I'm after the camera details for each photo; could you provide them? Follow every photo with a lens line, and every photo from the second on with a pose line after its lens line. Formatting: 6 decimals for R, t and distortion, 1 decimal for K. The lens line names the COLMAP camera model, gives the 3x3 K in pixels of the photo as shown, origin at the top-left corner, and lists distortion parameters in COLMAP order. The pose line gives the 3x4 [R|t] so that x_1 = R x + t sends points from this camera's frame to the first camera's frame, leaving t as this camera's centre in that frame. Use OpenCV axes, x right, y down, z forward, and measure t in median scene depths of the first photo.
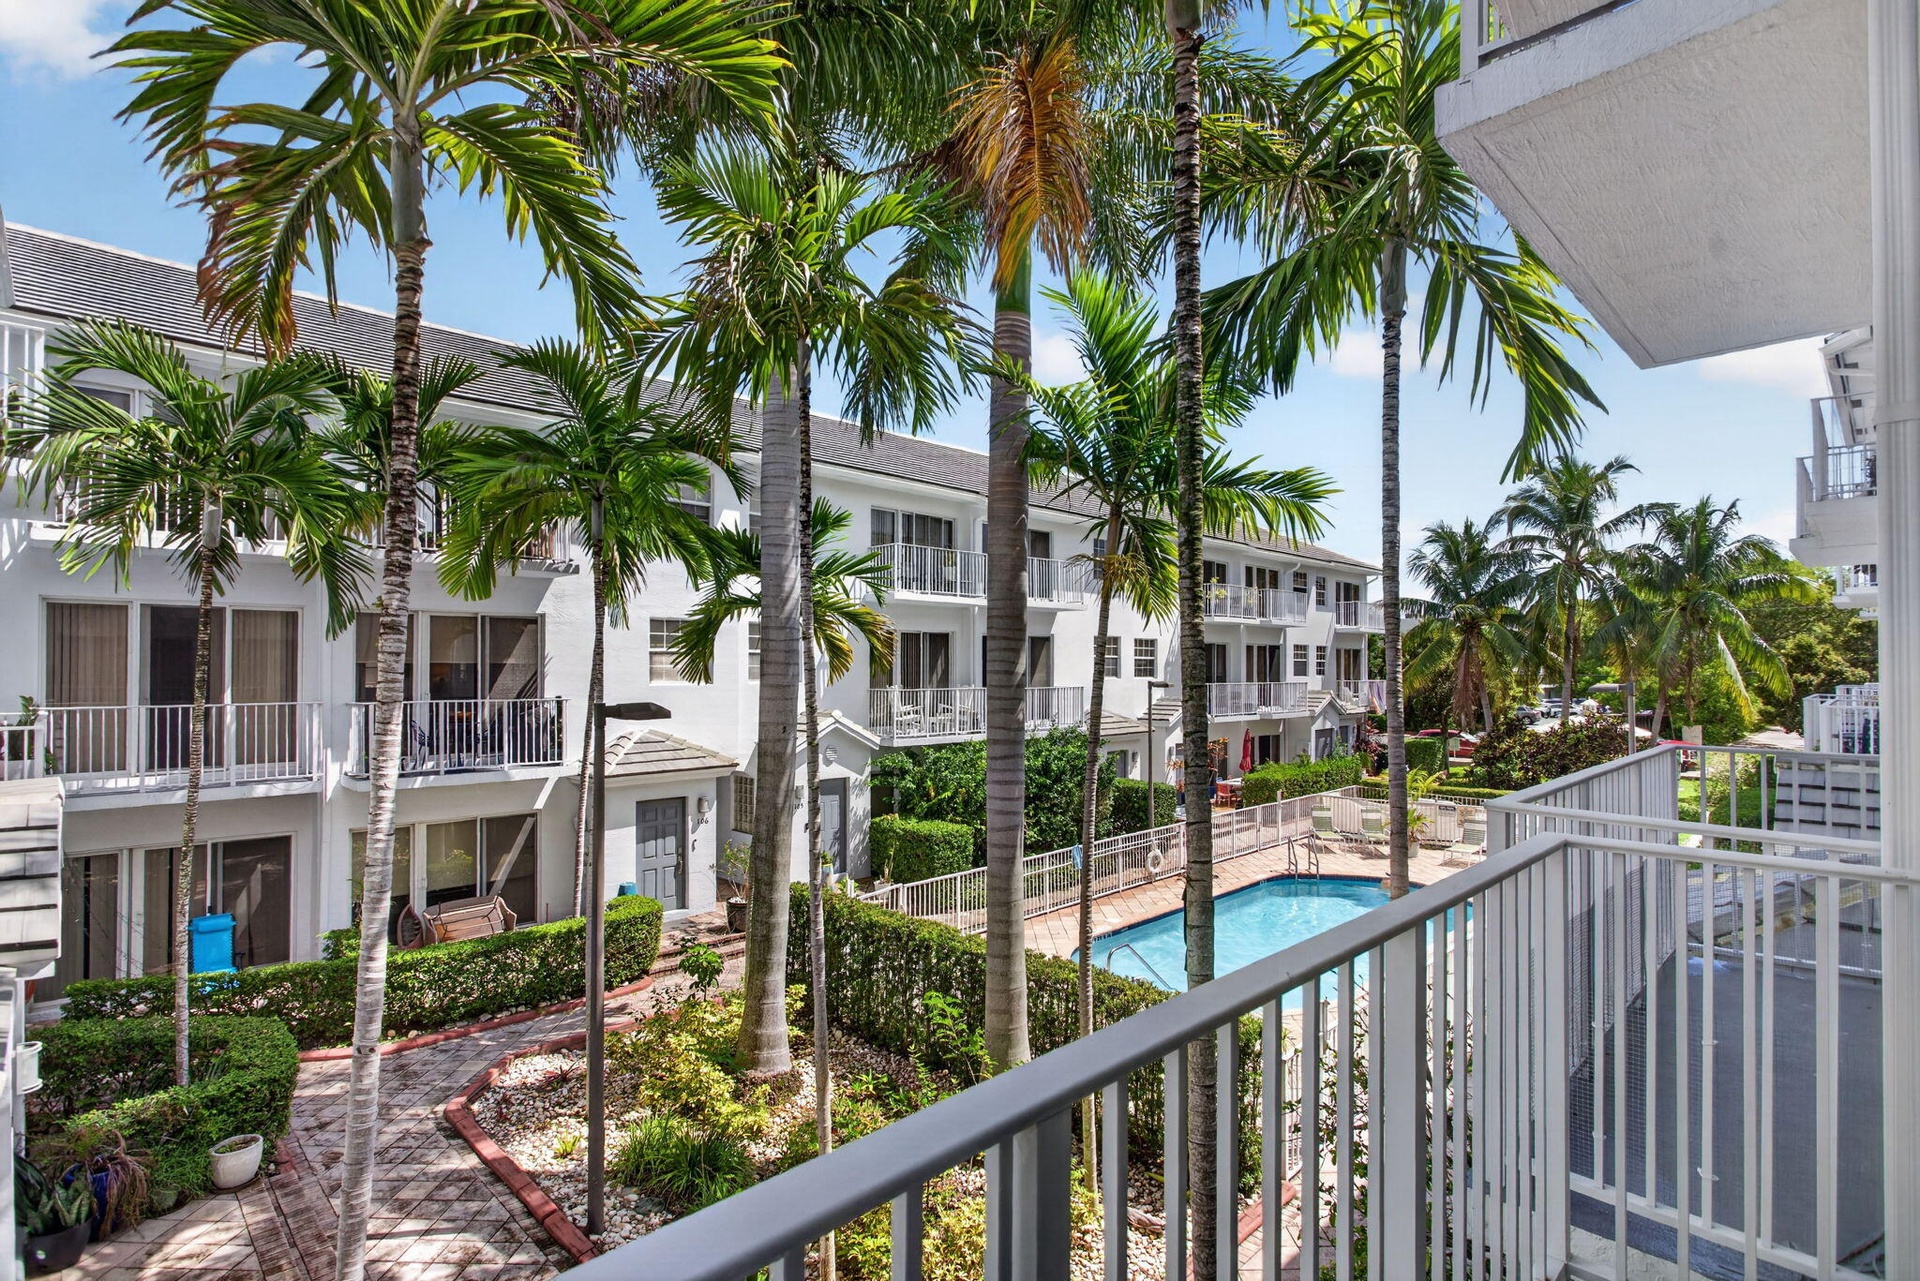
lens RADIAL K [[918.1, 0, 942.8], [0, 918.1, 641.9], [0, 0, 1]] dist [-0.010661, 0.005477]
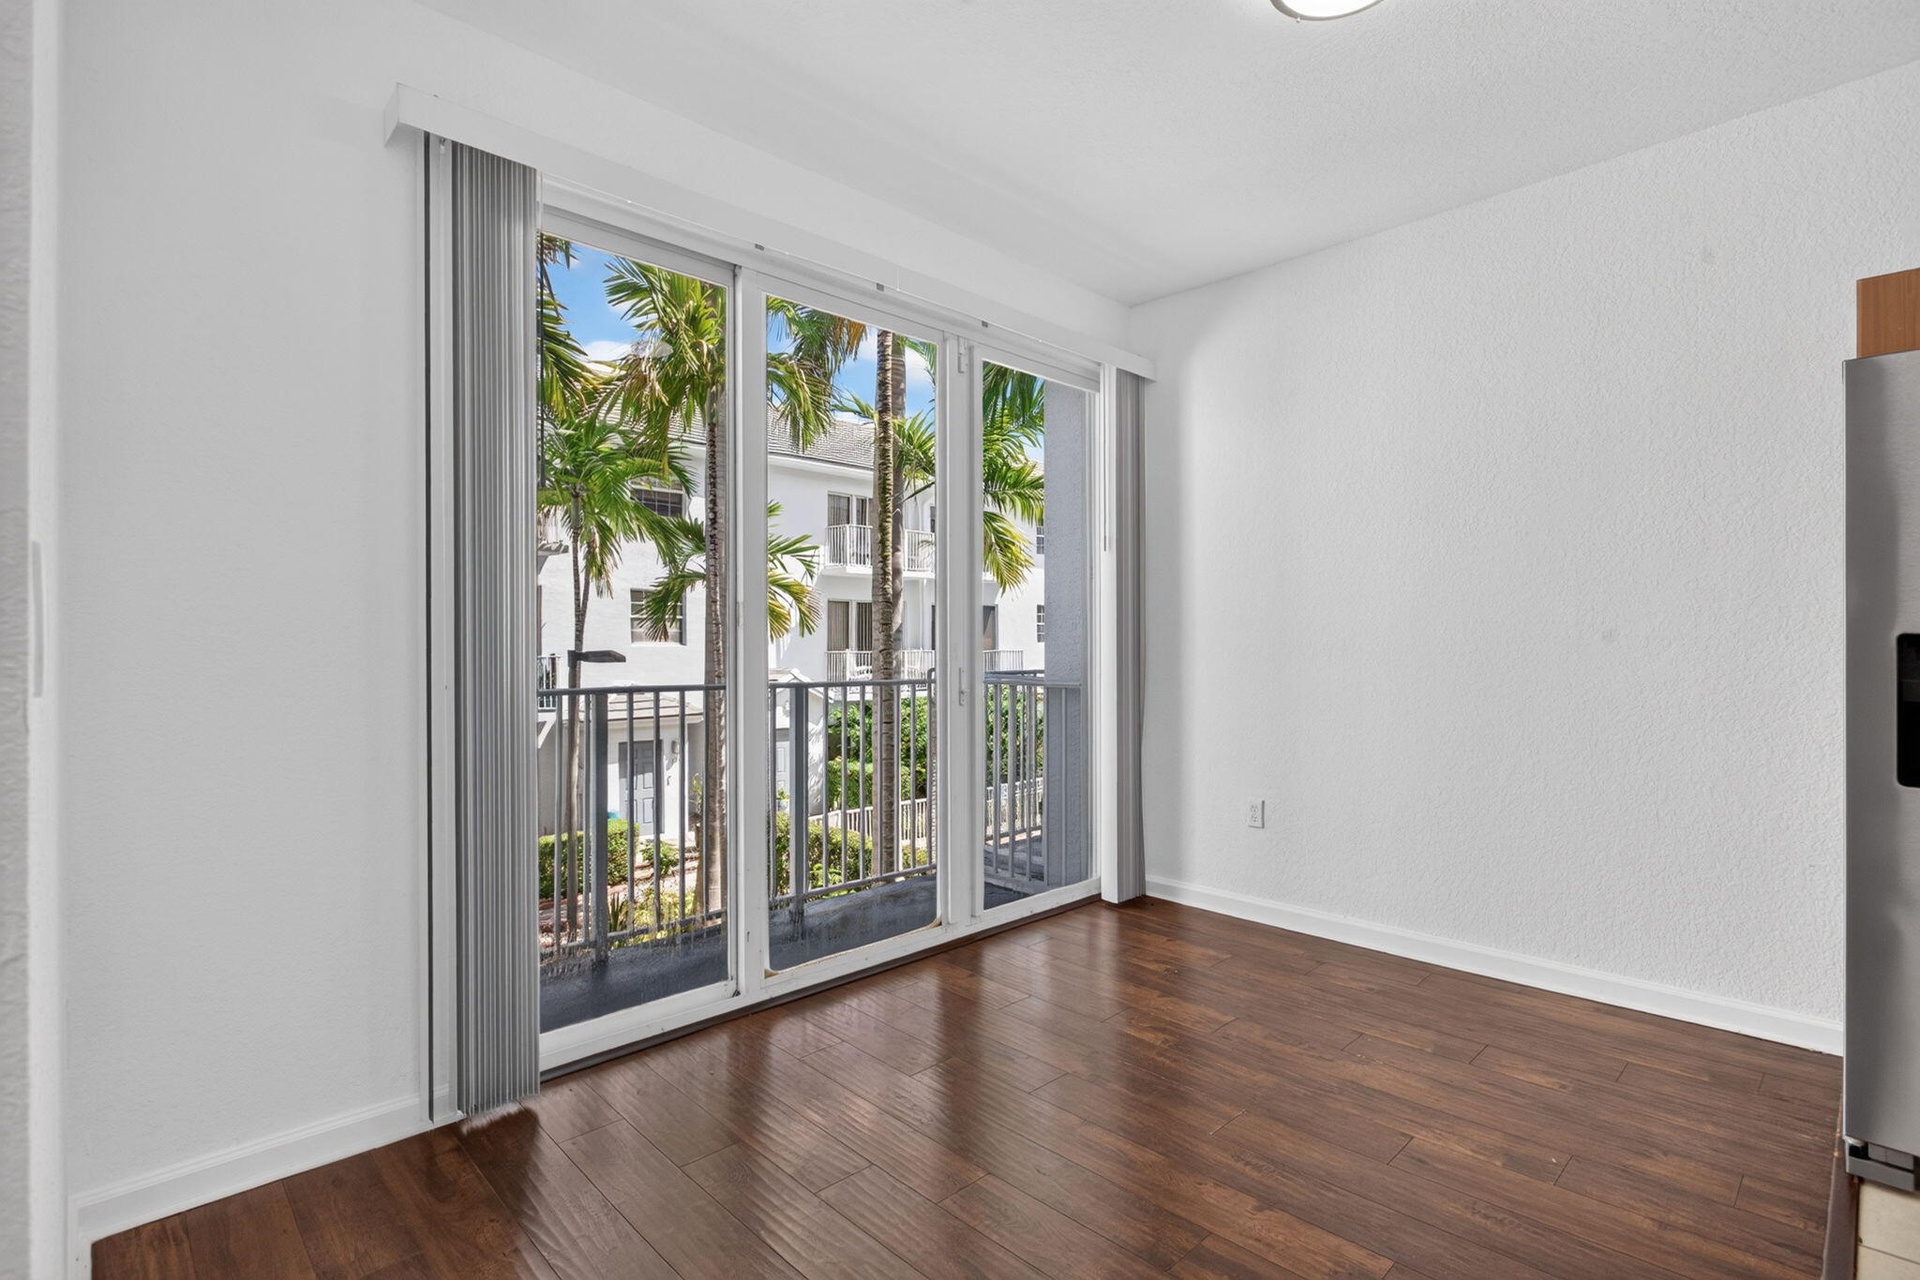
lens RADIAL K [[918.1, 0, 923.8], [0, 918.1, 634.9], [0, 0, 1]] dist [-0.010661, 0.005477]
pose [[0.999725, 0.000137, -0.023467, 0.112623], [0.000358, 0.999778, 0.021071, 0.010078], [0.023465, -0.021074, 0.999503, -0.220645]]
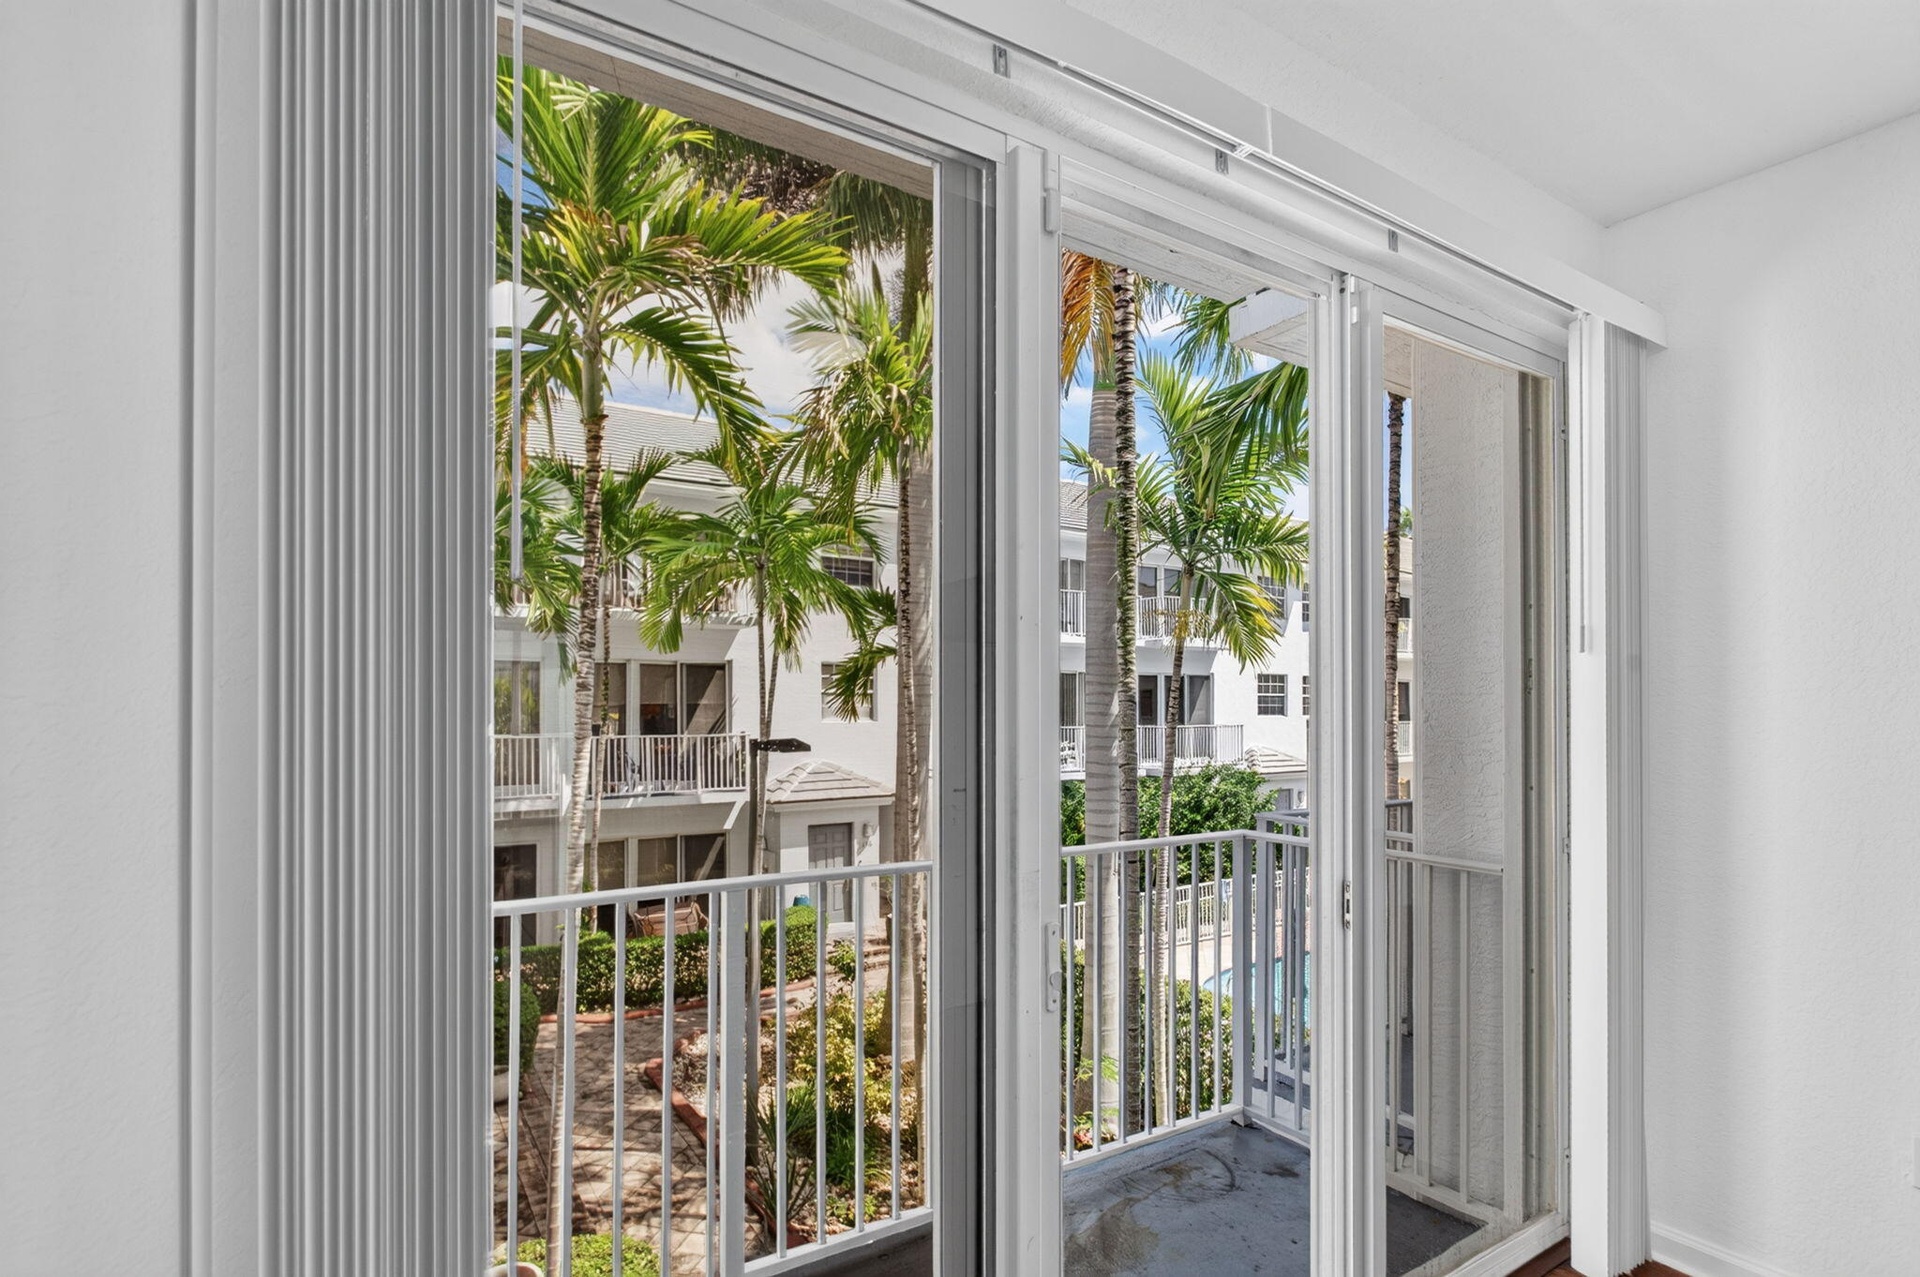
lens RADIAL K [[918.1, 0, 940.8], [0, 918.1, 677.8], [0, 0, 1]] dist [-0.010661, 0.005477]
pose [[0.978173, -0.005889, -0.207709, 0.079981], [0.005893, 0.999982, -0.000600, -0.007685], [0.207709, -0.000637, 0.978190, -0.096140]]
